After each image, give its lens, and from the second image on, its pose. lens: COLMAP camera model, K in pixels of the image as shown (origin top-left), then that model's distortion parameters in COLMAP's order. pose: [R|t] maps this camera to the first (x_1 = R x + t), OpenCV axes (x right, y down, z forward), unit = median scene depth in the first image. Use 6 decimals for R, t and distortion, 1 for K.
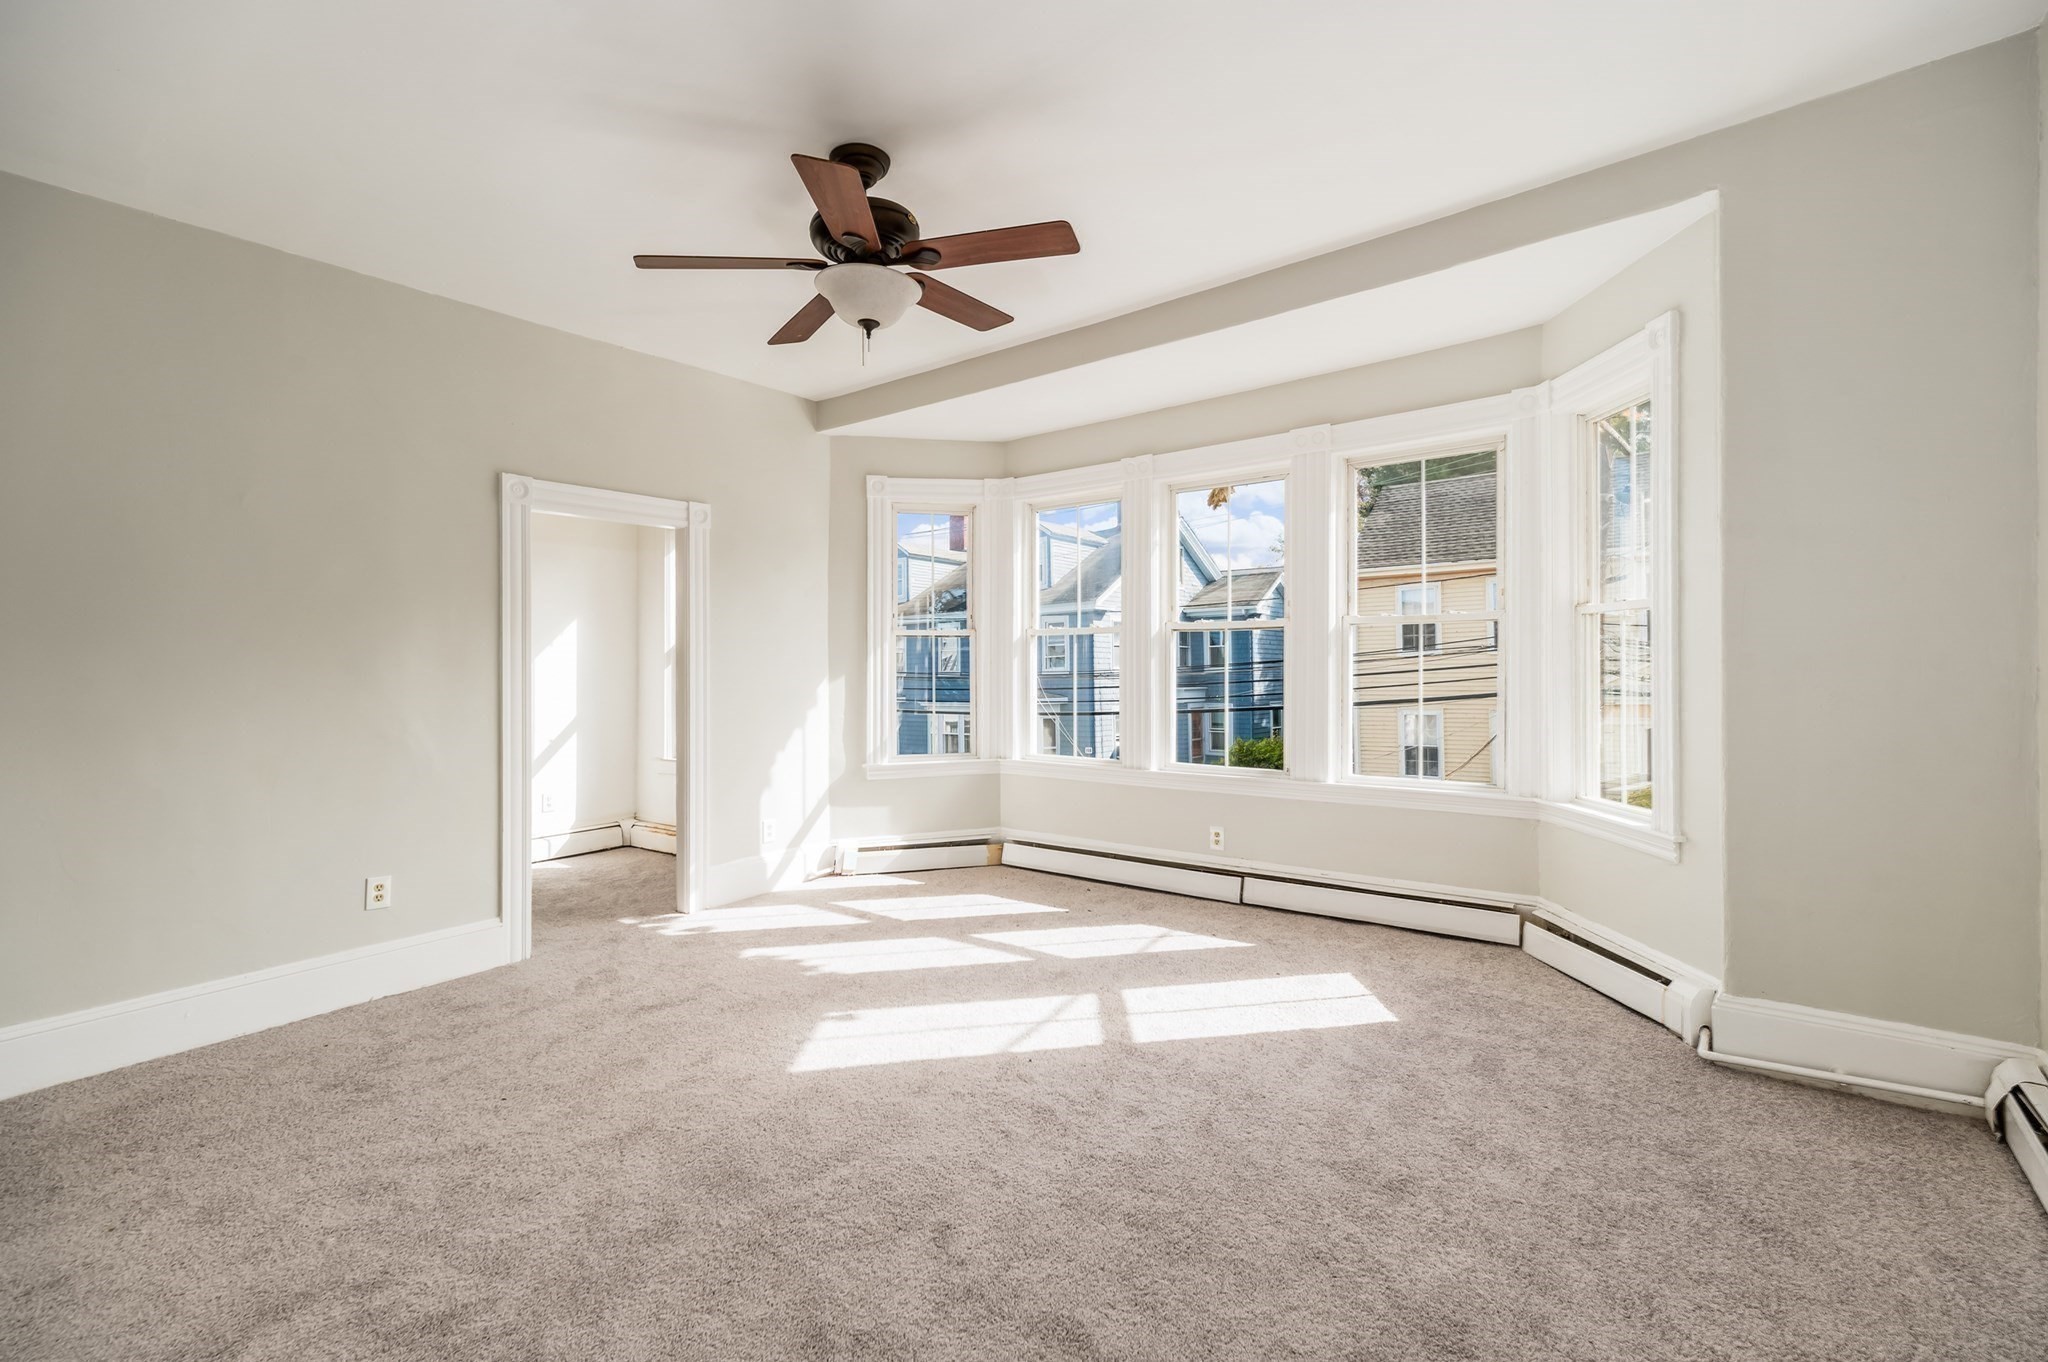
lens RADIAL K [[882.0, 0, 1029.4], [0, 882.0, 676.7], [0, 0, 1]] dist [0.003432, 0.000219]
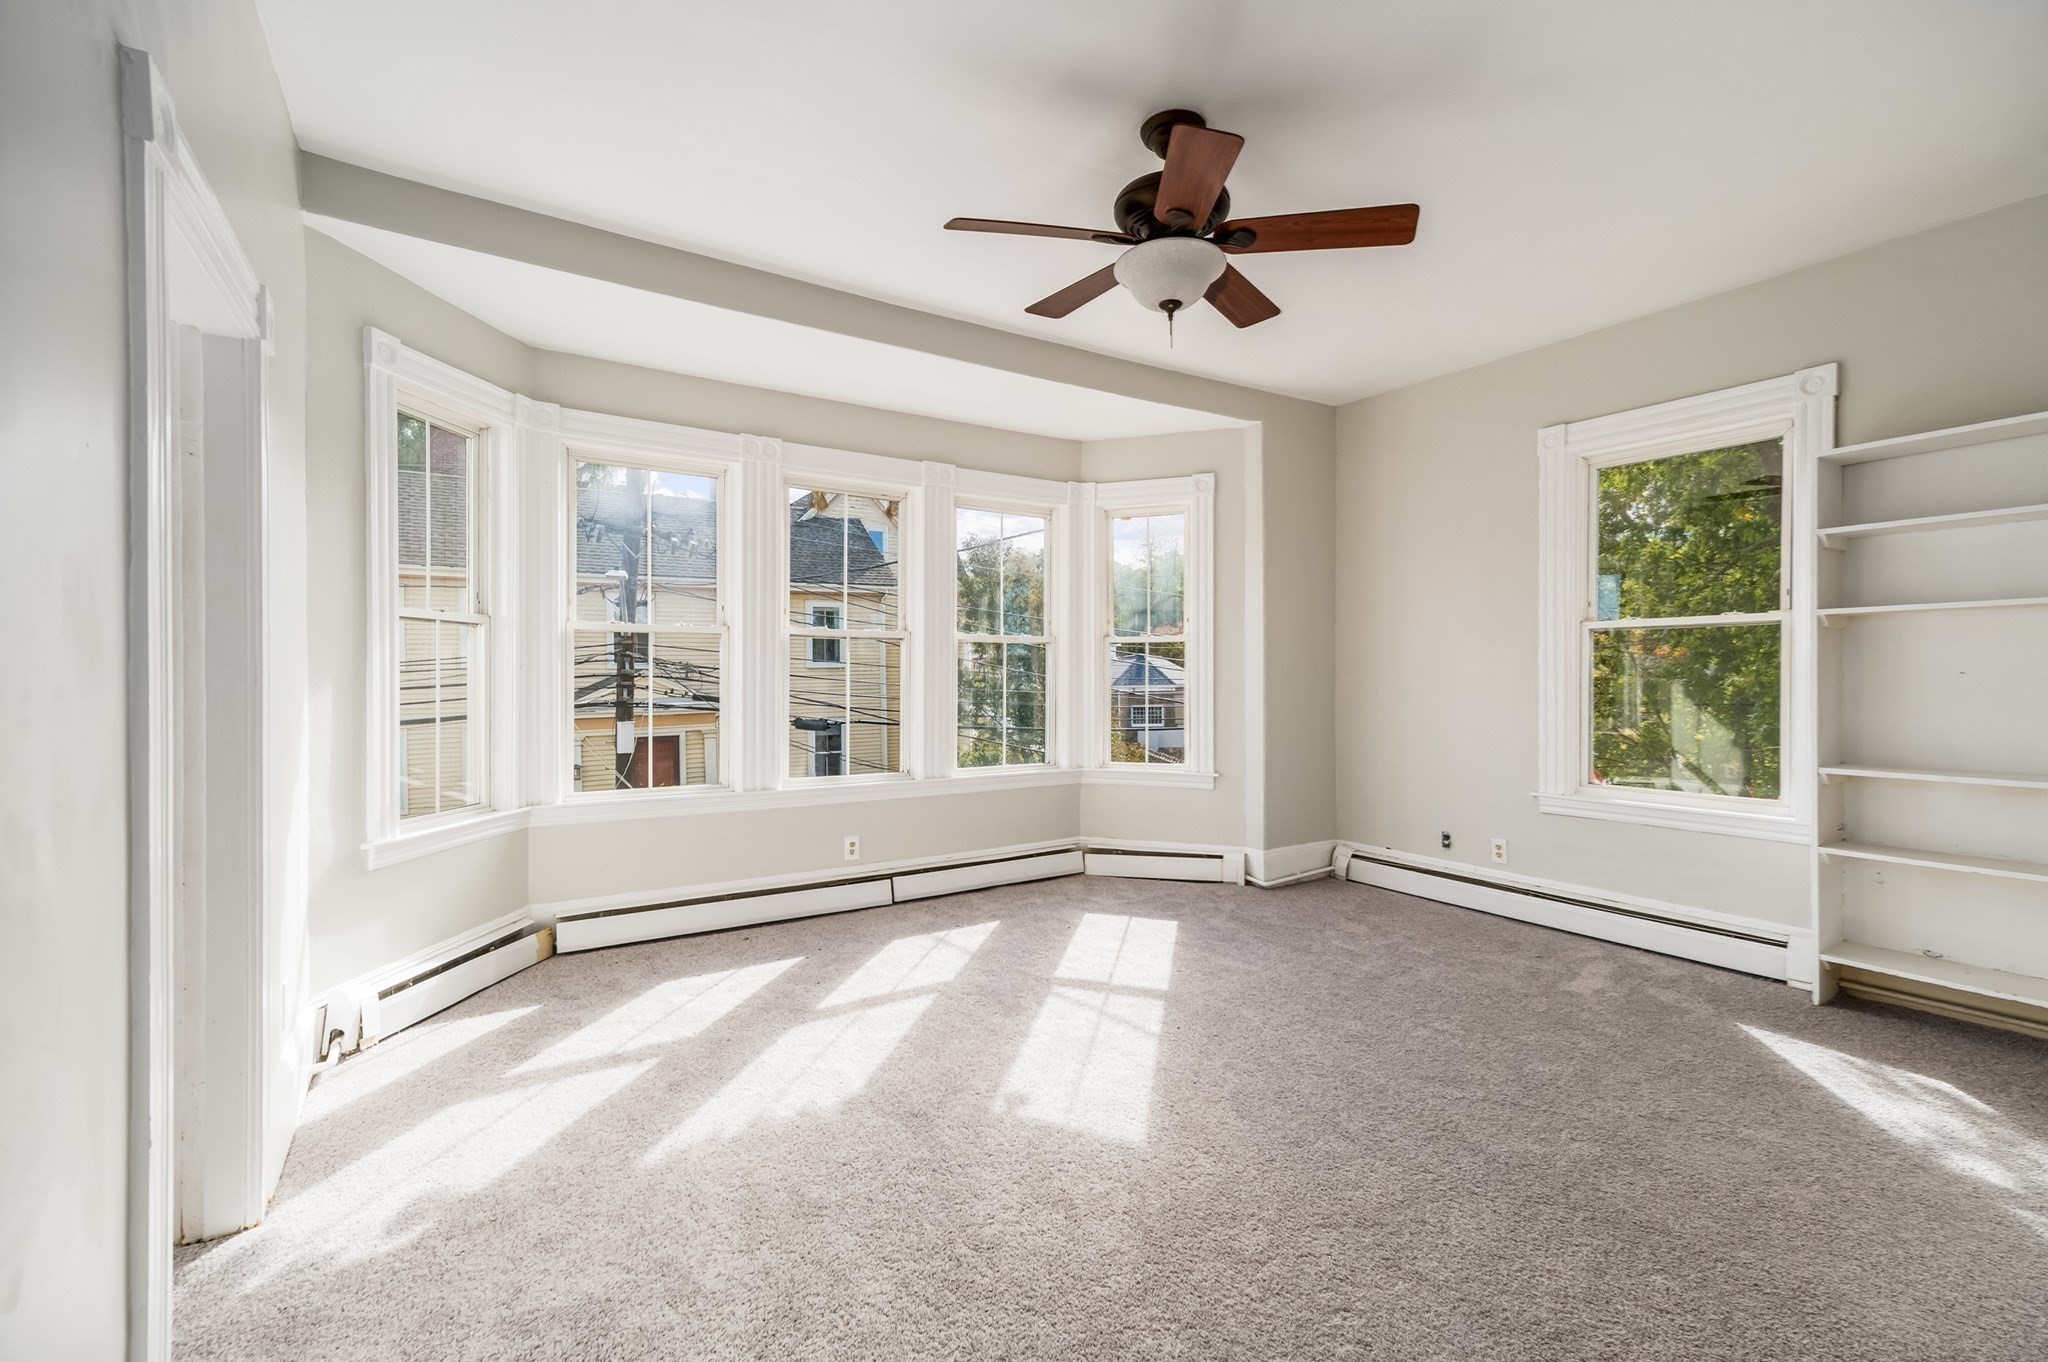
lens RADIAL K [[882.0, 0, 1029.4], [0, 882.0, 676.7], [0, 0, 1]] dist [0.003432, 0.000219]
pose [[0.331808, 0.011412, 0.943278, -0.687583], [0.008903, 0.999844, -0.015228, 0.008372], [-0.943305, 0.013451, 0.331655, 0.505182]]
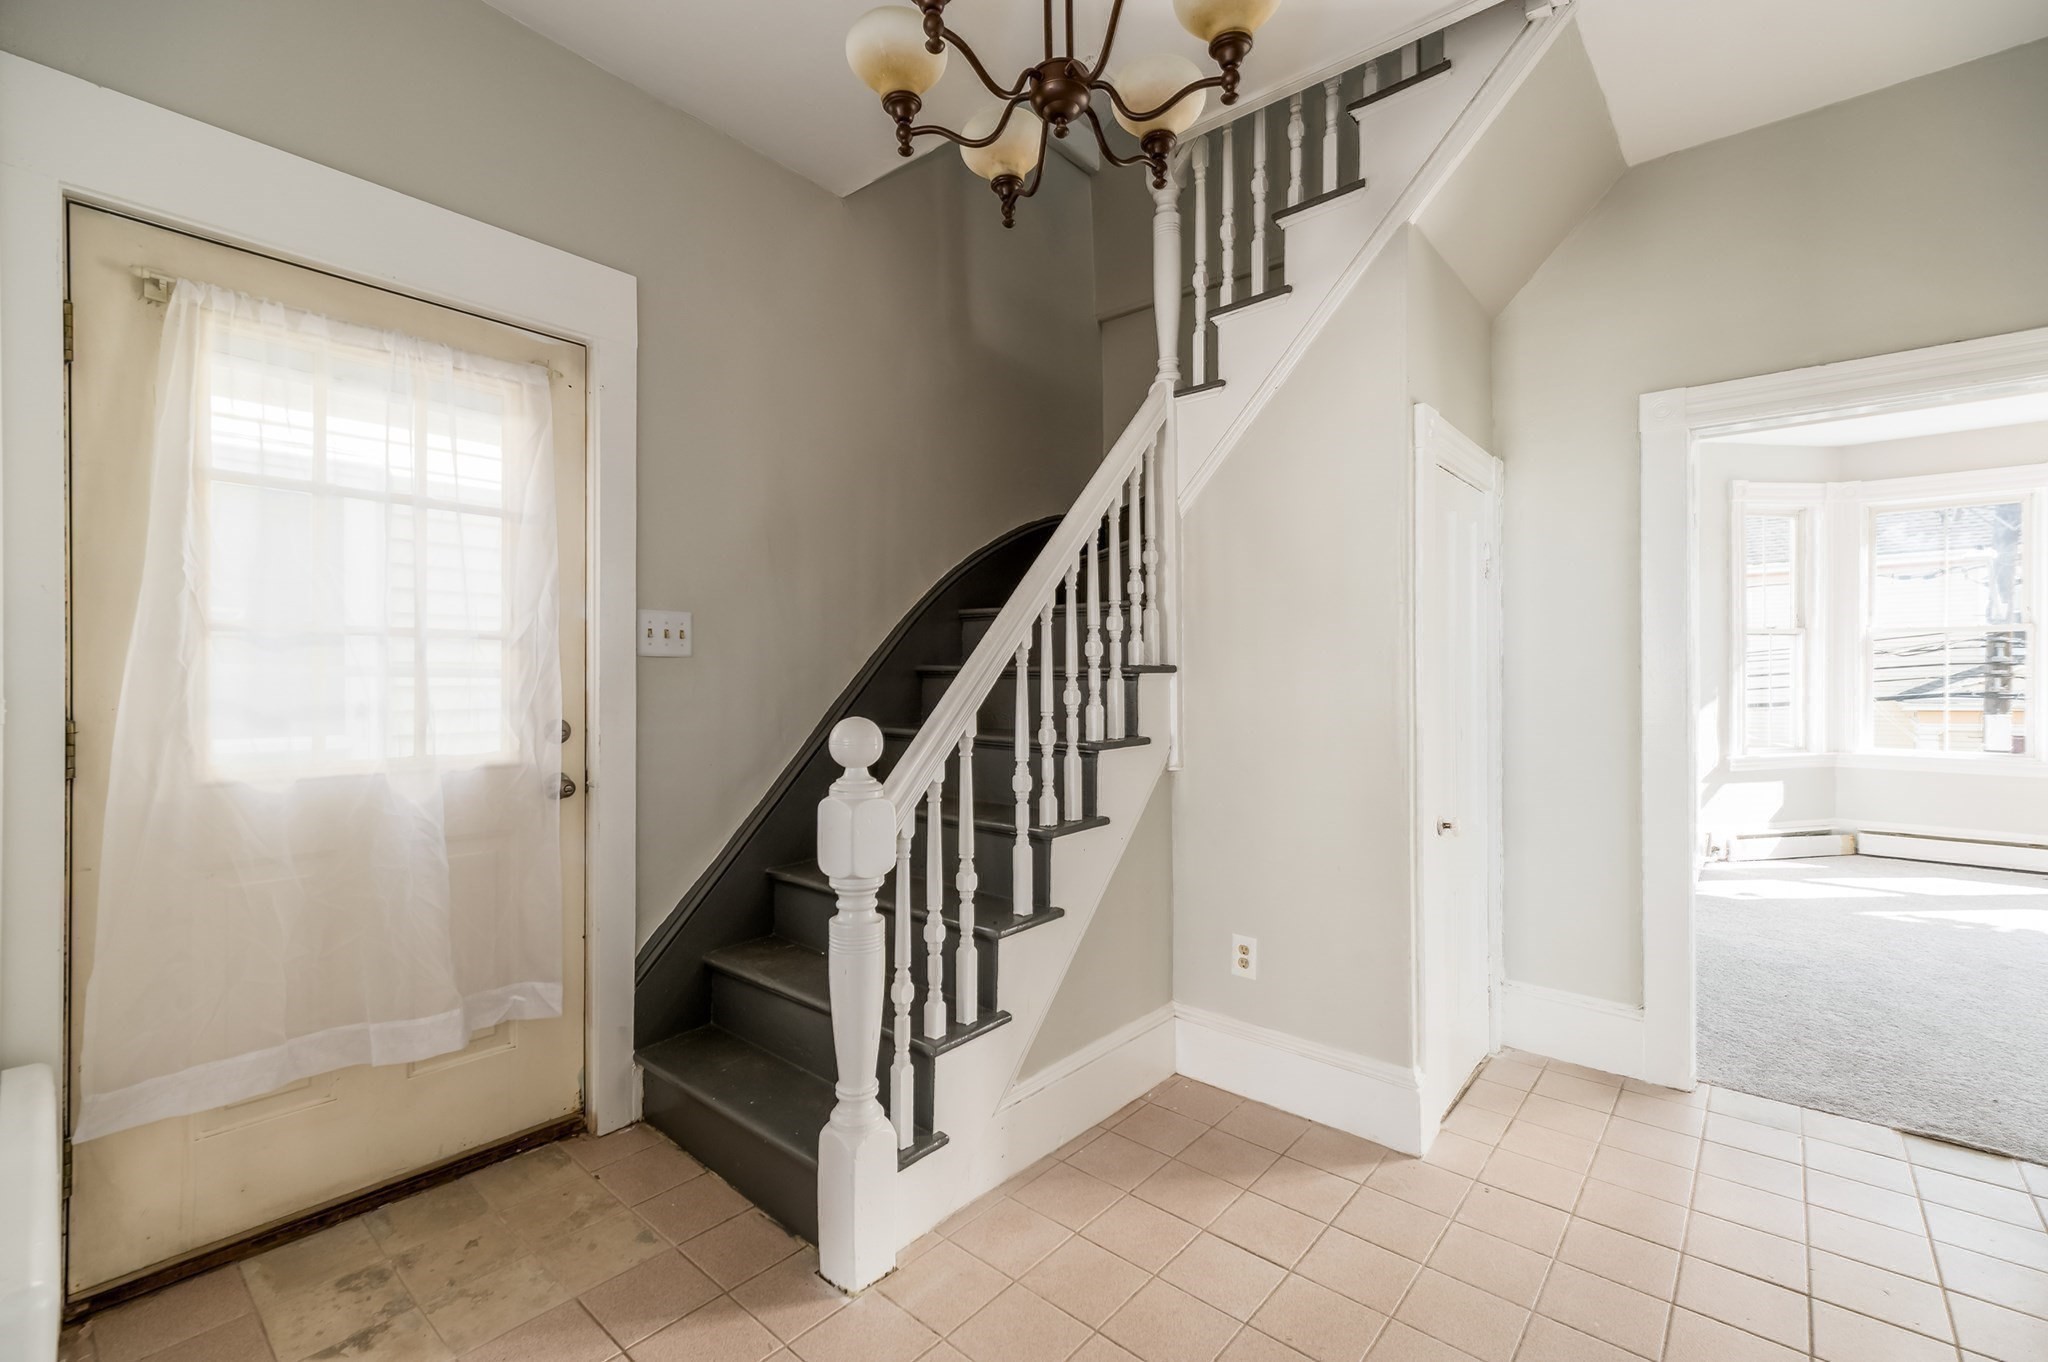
lens RADIAL K [[882.0, 0, 1029.4], [0, 882.0, 676.7], [0, 0, 1]] dist [0.003432, 0.000219]
pose [[0.998553, 0.005501, -0.053501, -1.152390], [-0.005794, 0.999969, -0.005318, 0.019240], [0.053470, 0.005621, 0.998554, -0.109832]]
